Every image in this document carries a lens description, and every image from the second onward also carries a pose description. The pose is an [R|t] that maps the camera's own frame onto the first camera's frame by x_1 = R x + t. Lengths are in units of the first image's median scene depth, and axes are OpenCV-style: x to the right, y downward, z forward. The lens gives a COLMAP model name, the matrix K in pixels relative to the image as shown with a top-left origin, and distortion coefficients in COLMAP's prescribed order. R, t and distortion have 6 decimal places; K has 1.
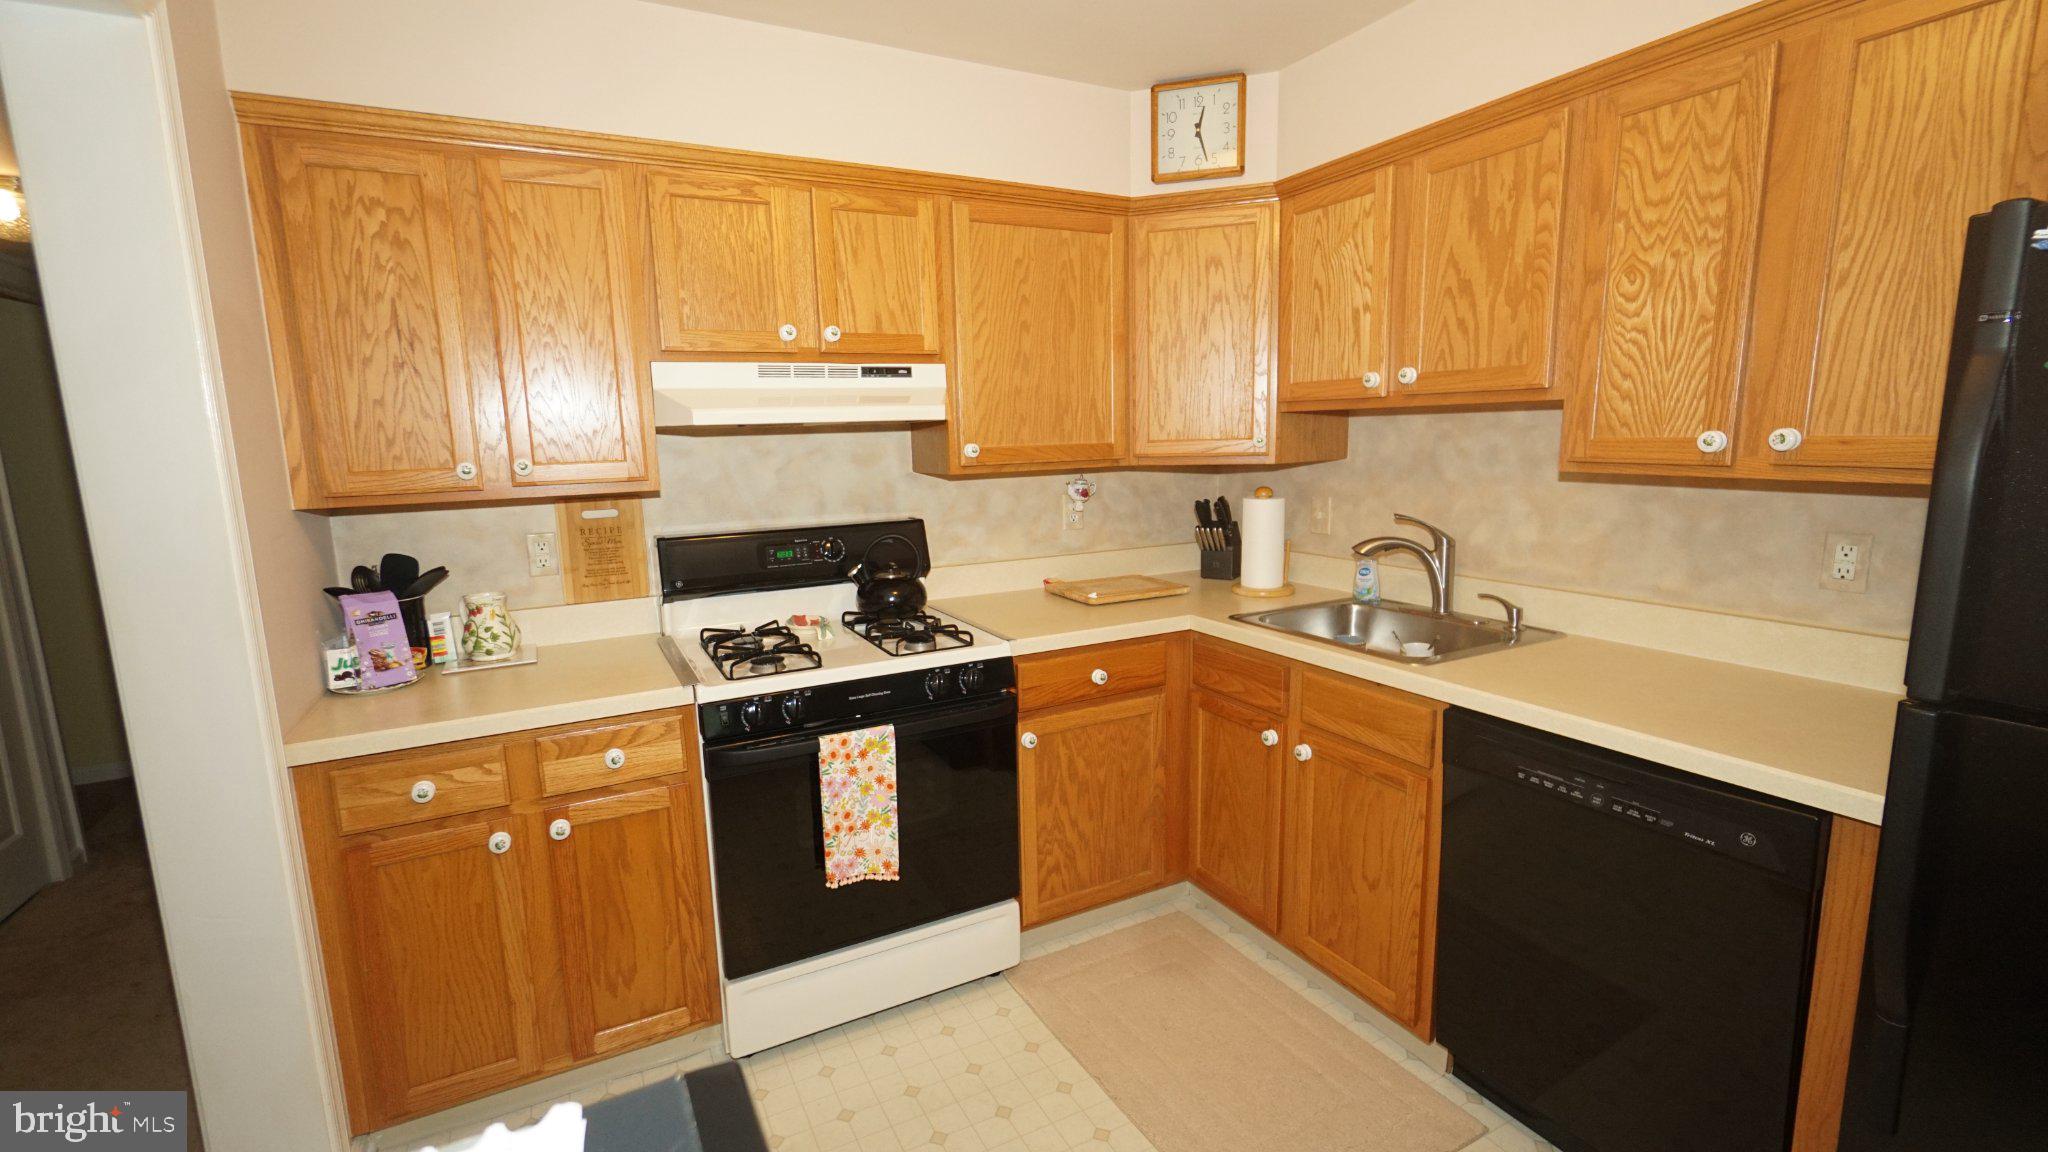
lens RADIAL K [[875.5, 0, 1005.0], [0, 875.5, 570.5], [0, 0, 1]] dist [-0.008189, 0.003590]
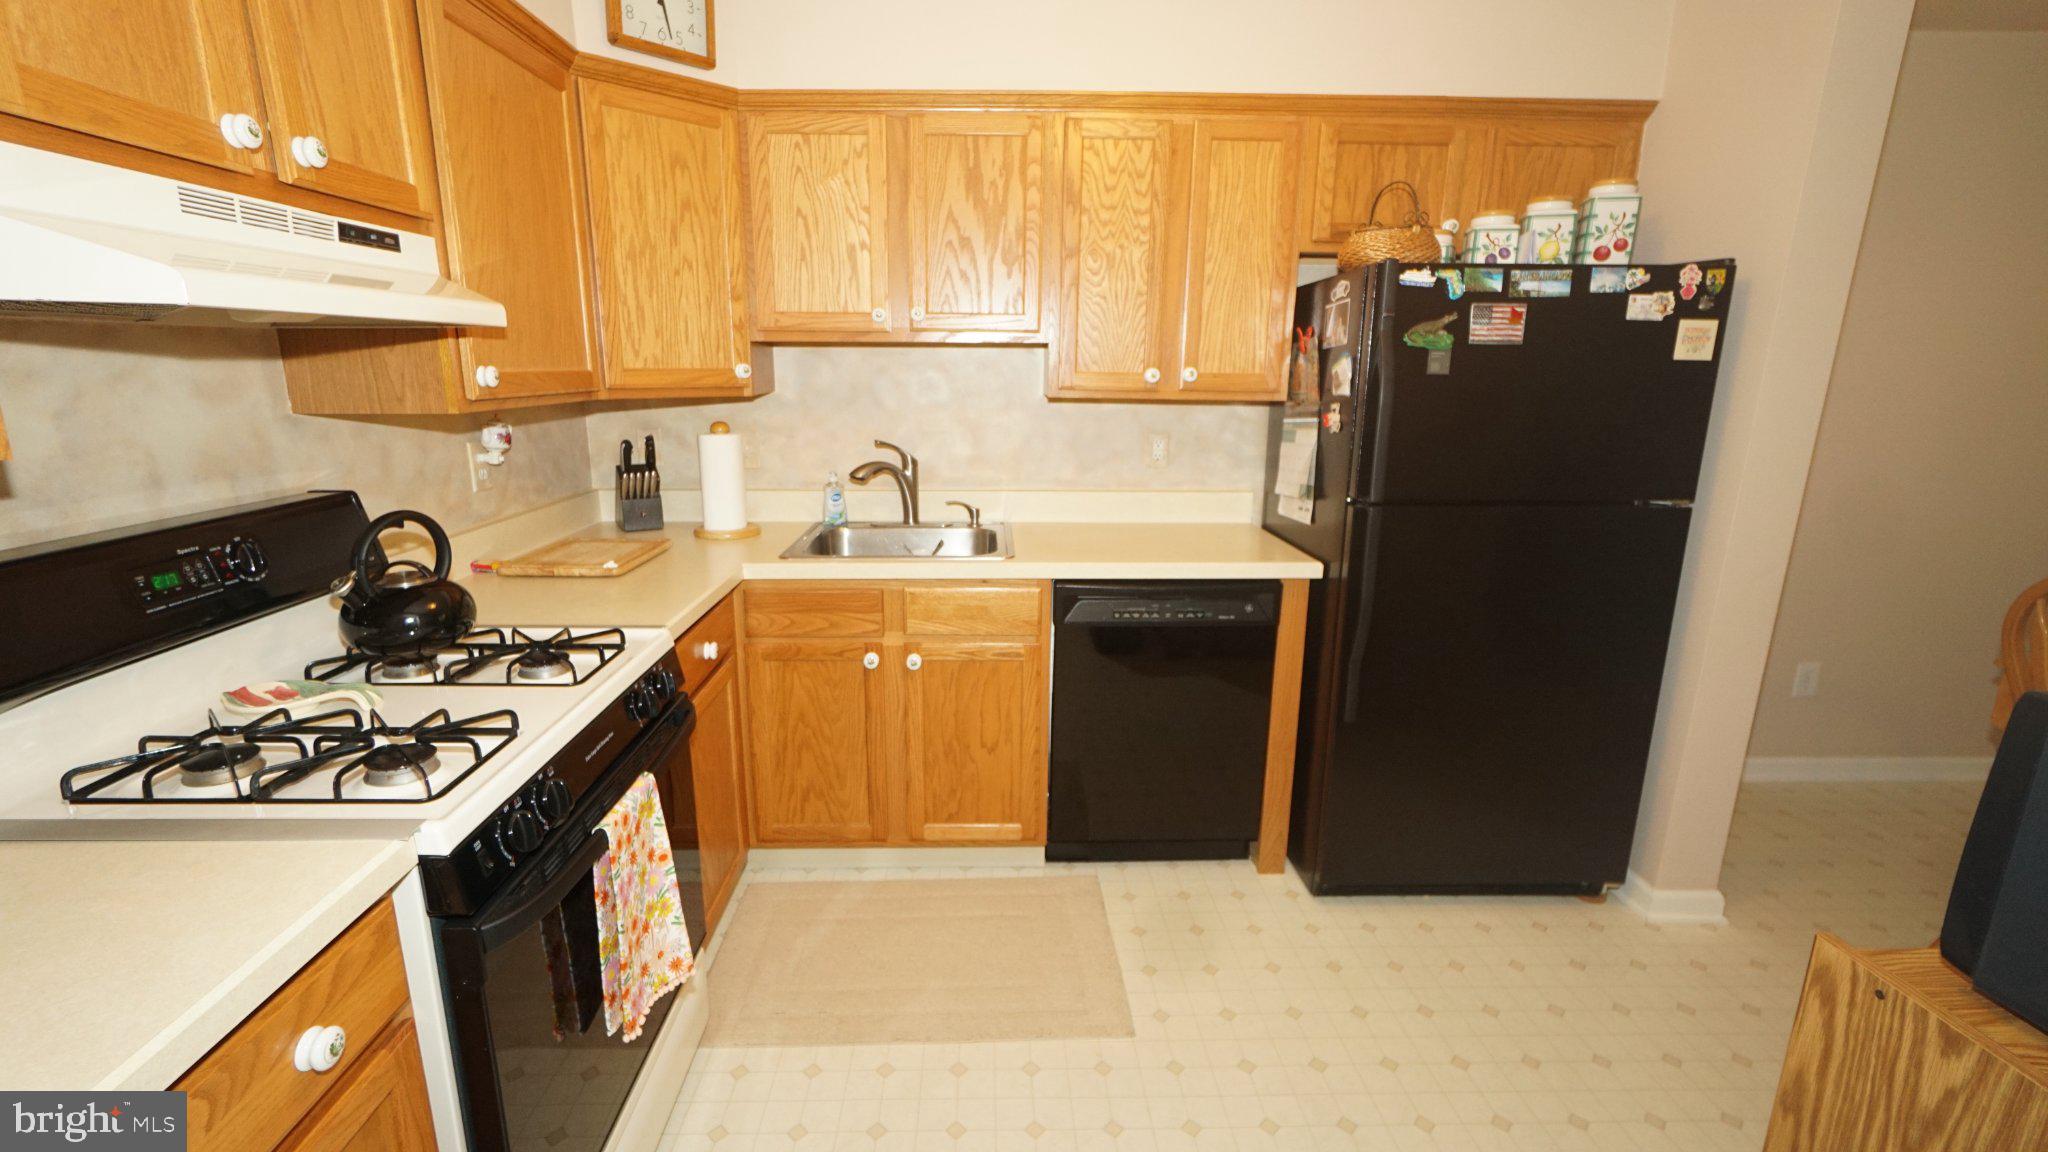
lens RADIAL K [[883.6, 0, 991.8], [0, 883.6, 573.1], [0, 0, 1]] dist [-0.002561, 0.000315]
pose [[0.441827, -0.179483, 0.878962, -0.541995], [0.123144, 0.982641, 0.138753, -0.039164], [-0.888608, 0.046934, 0.456260, 0.393361]]
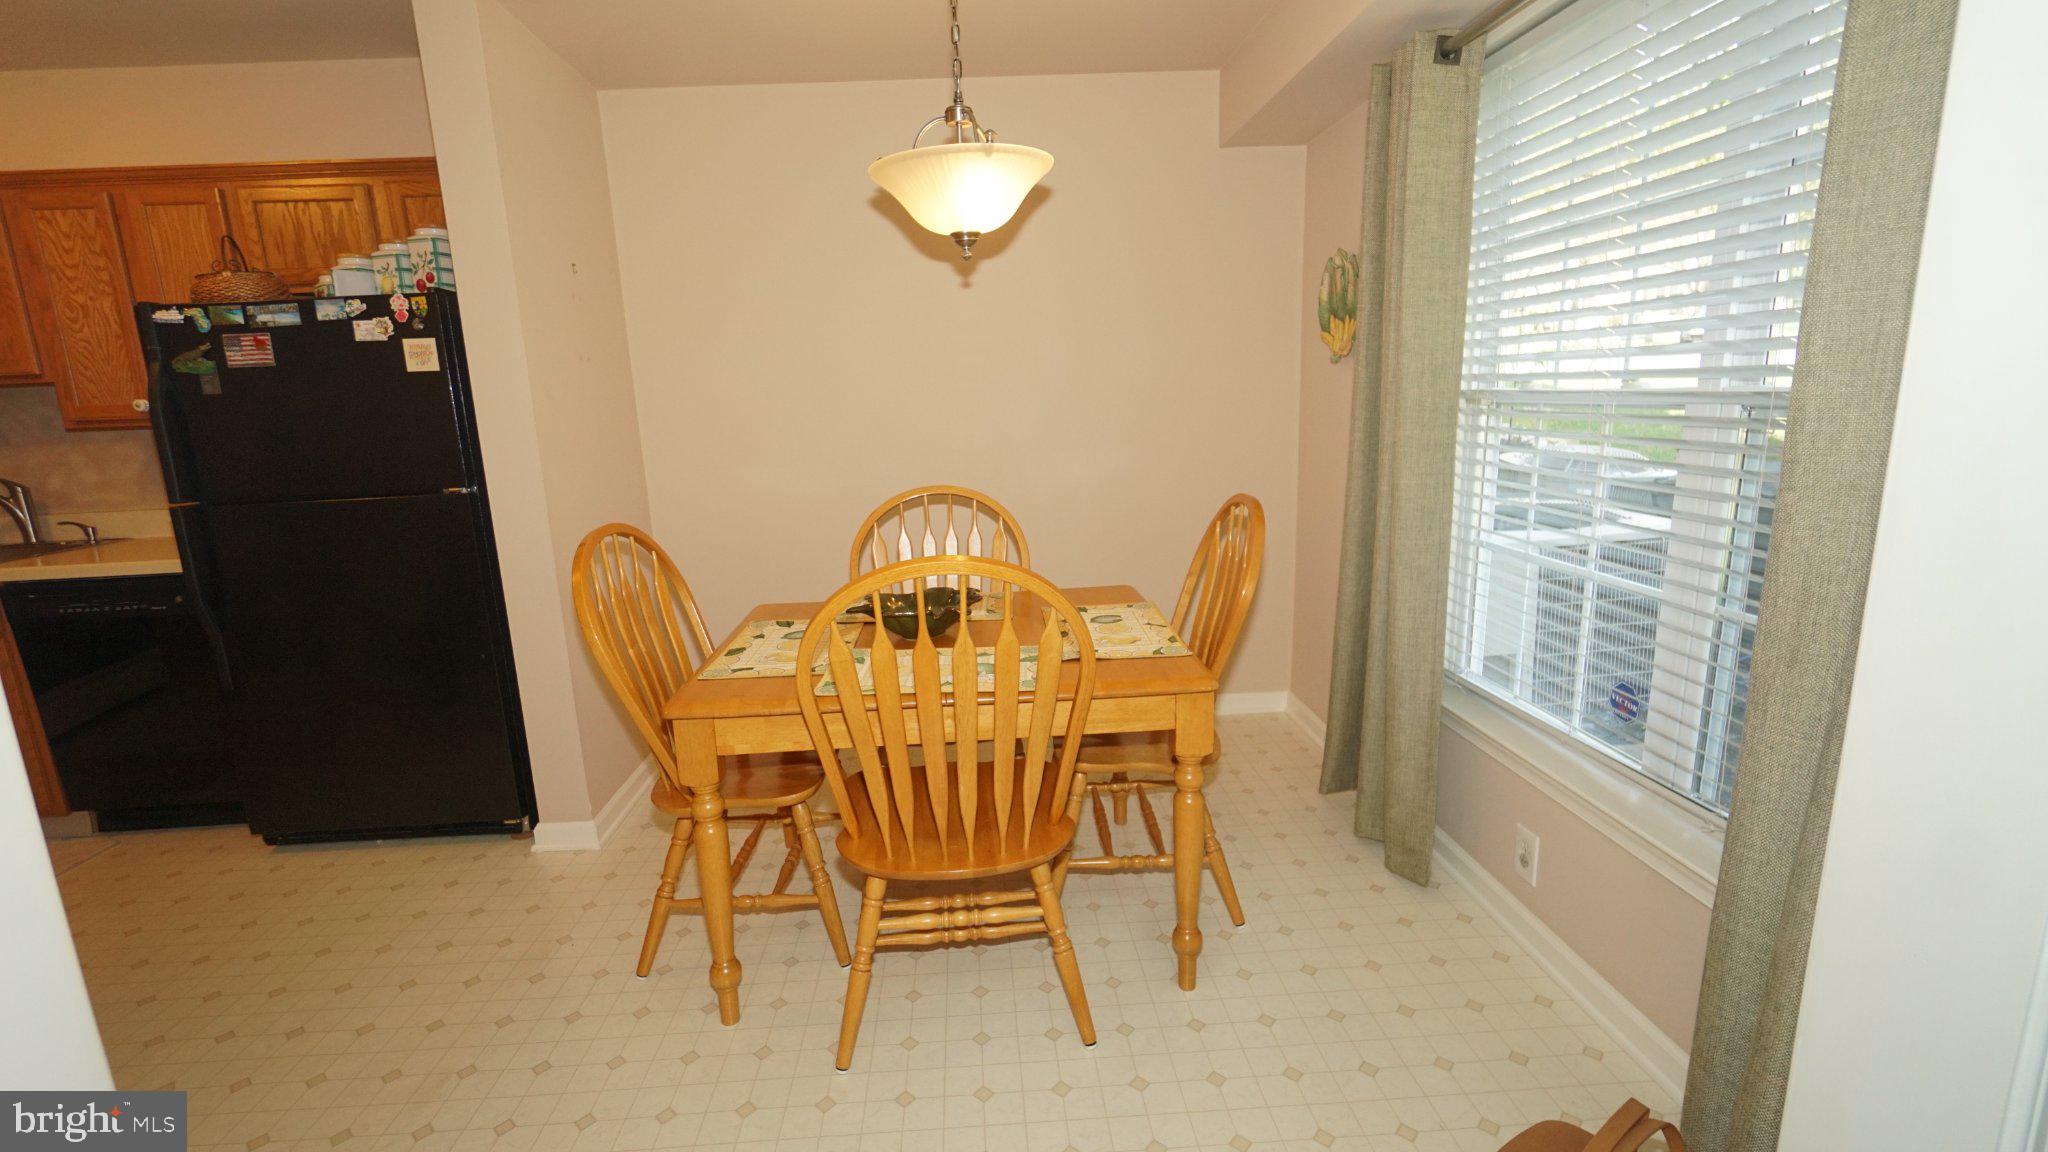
lens RADIAL K [[883.6, 0, 991.8], [0, 883.6, 573.1], [0, 0, 1]] dist [-0.002561, 0.000315]
pose [[0.425068, -0.177365, 0.887614, -0.091763], [0.173815, 0.978359, 0.112260, 0.211075], [-0.888316, 0.106562, 0.446698, -0.967411]]
